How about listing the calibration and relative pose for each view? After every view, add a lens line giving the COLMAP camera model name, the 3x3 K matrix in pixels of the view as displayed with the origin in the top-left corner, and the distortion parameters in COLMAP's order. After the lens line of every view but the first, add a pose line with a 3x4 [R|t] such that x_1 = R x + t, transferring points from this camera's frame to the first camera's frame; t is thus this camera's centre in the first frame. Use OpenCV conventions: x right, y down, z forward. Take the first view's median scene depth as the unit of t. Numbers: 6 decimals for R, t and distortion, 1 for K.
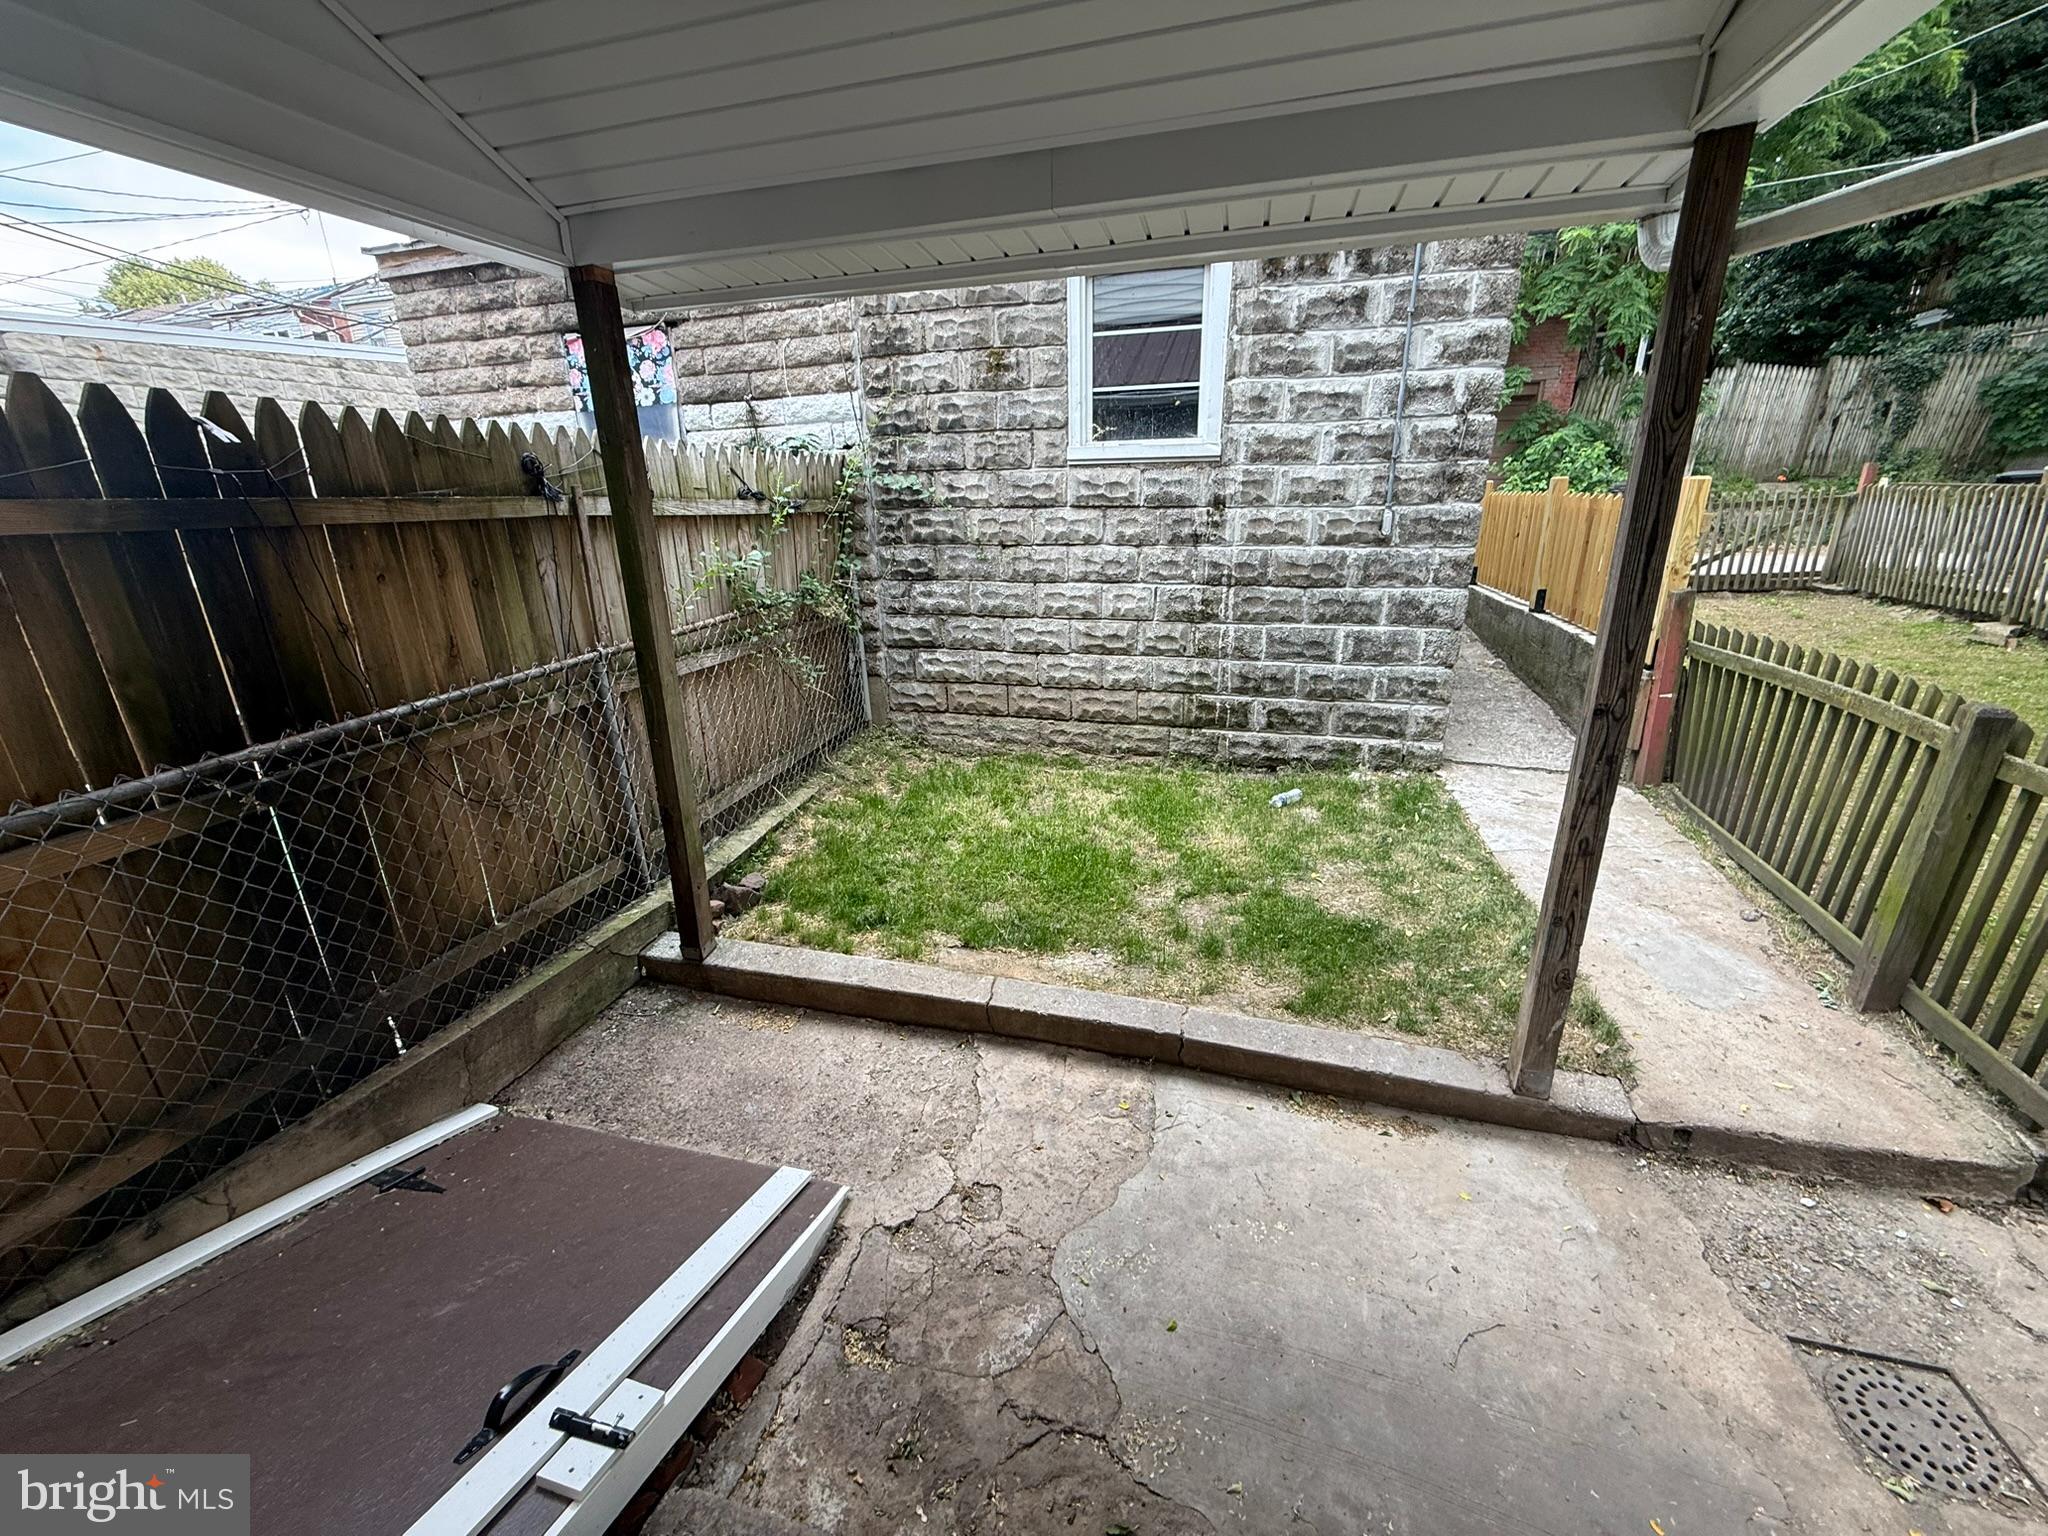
lens RADIAL K [[808.8, 0, 1021.3], [0, 808.8, 765.6], [0, 0, 1]] dist [-0.003085, -0.000162]
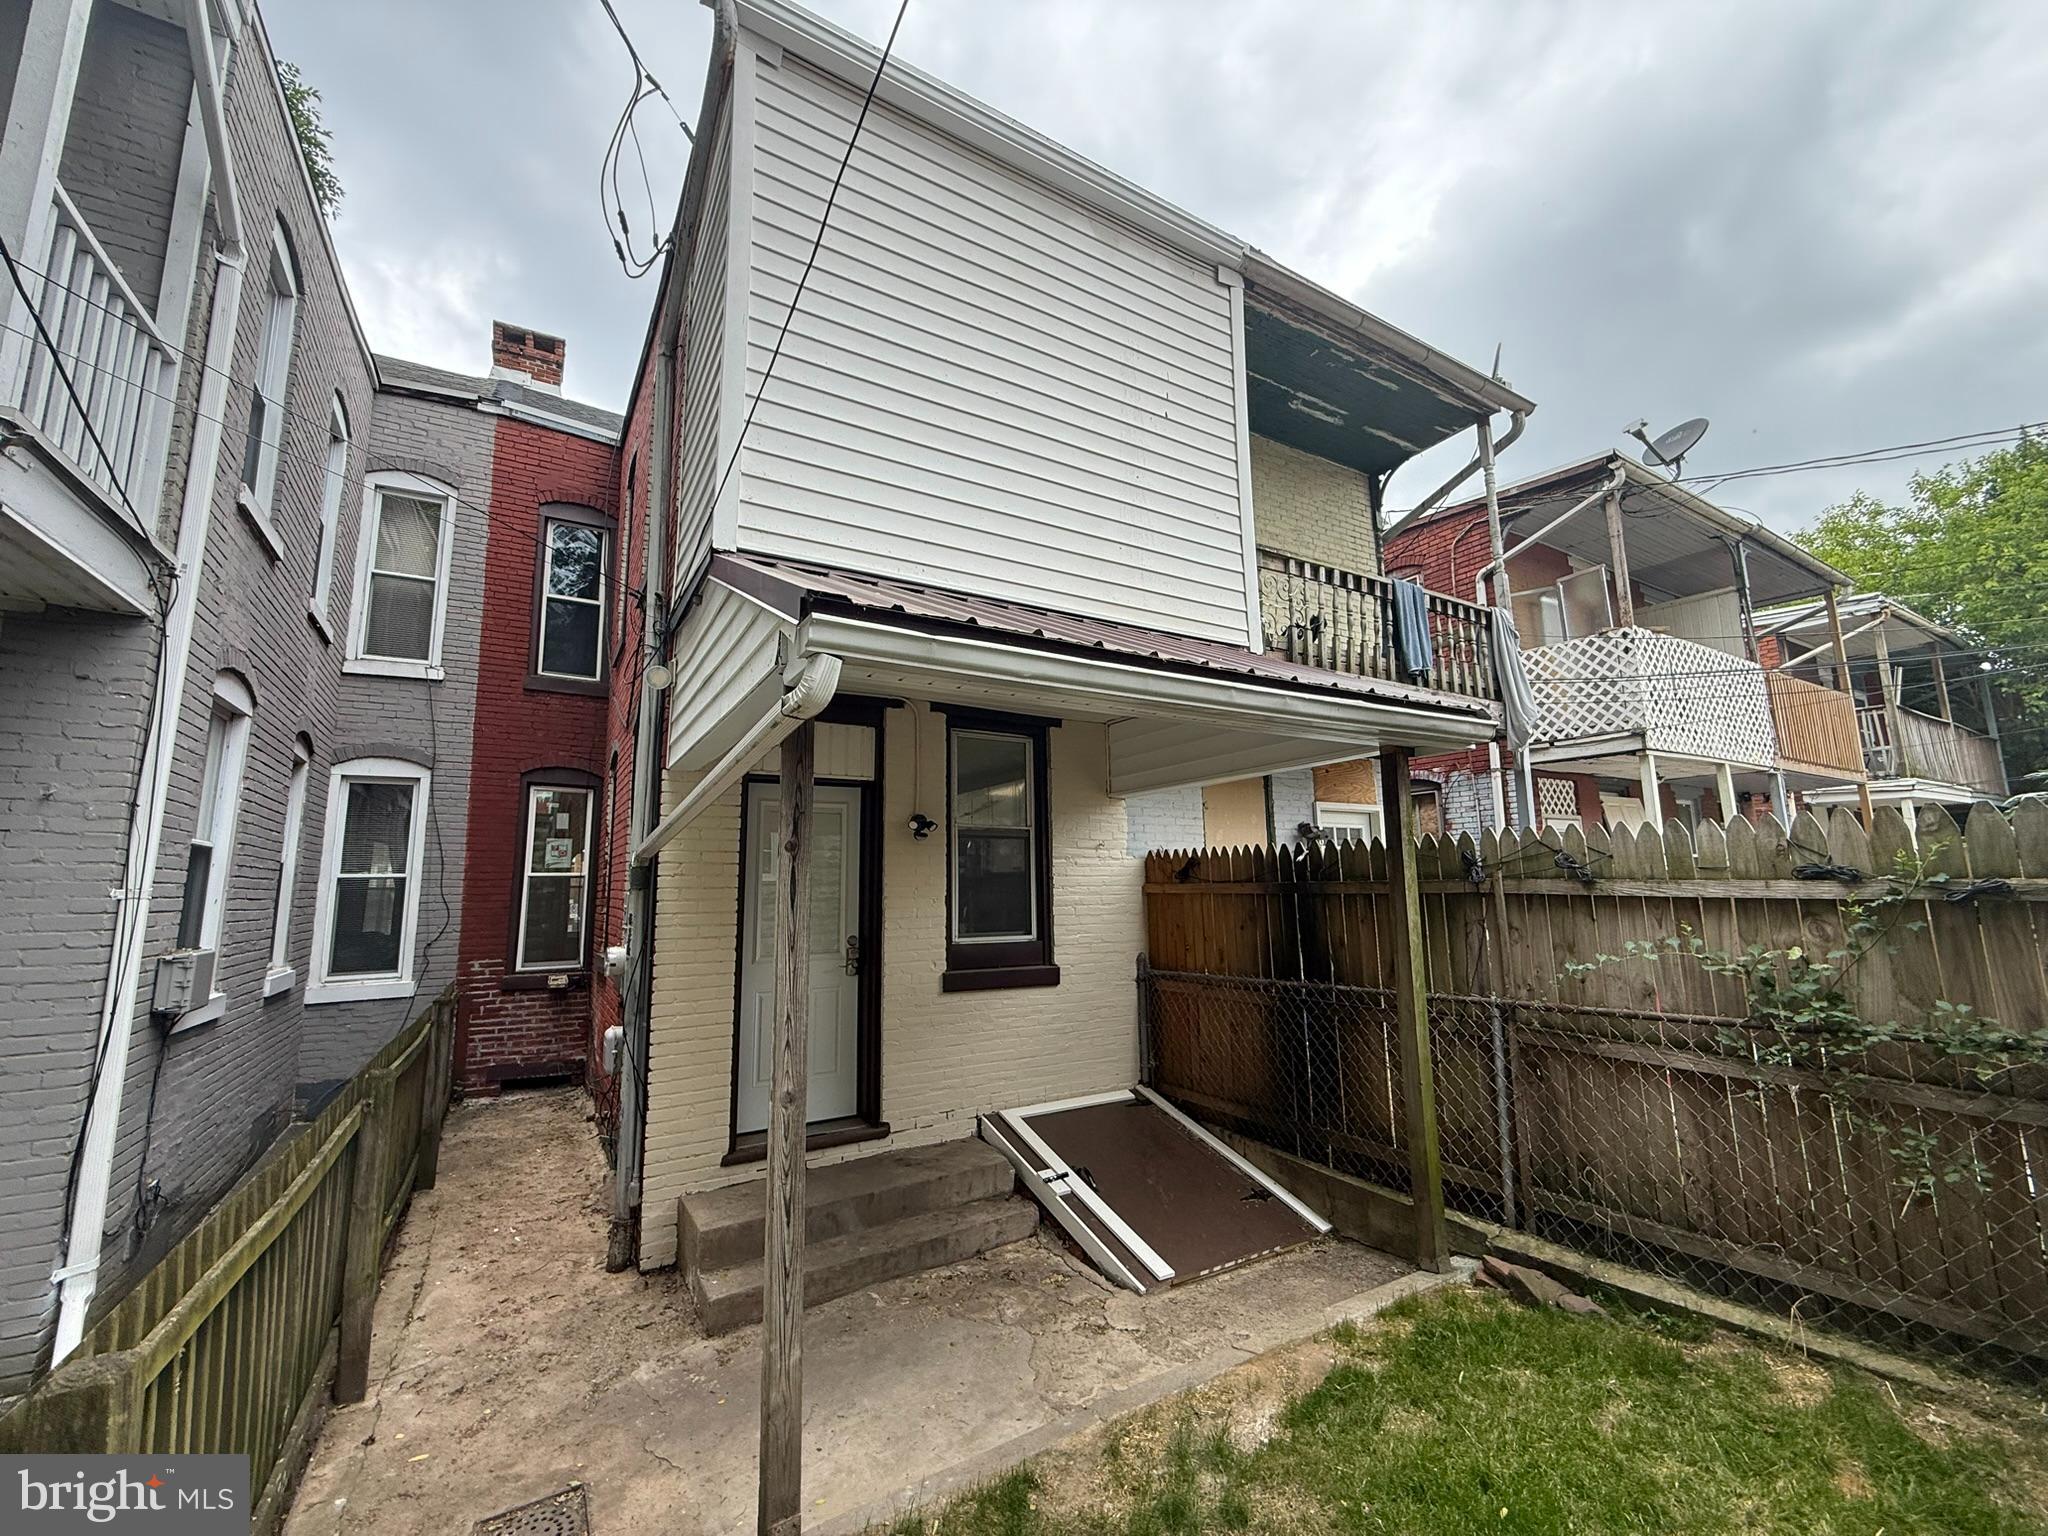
lens RADIAL K [[808.8, 0, 1020.0], [0, 808.8, 769.0], [0, 0, 1]] dist [-0.003085, -0.000162]
pose [[-0.687755, -0.072738, -0.722290, 0.996424], [-0.201554, 0.974982, 0.093732, -0.504368], [0.697402, 0.210045, -0.685209, 1.402339]]
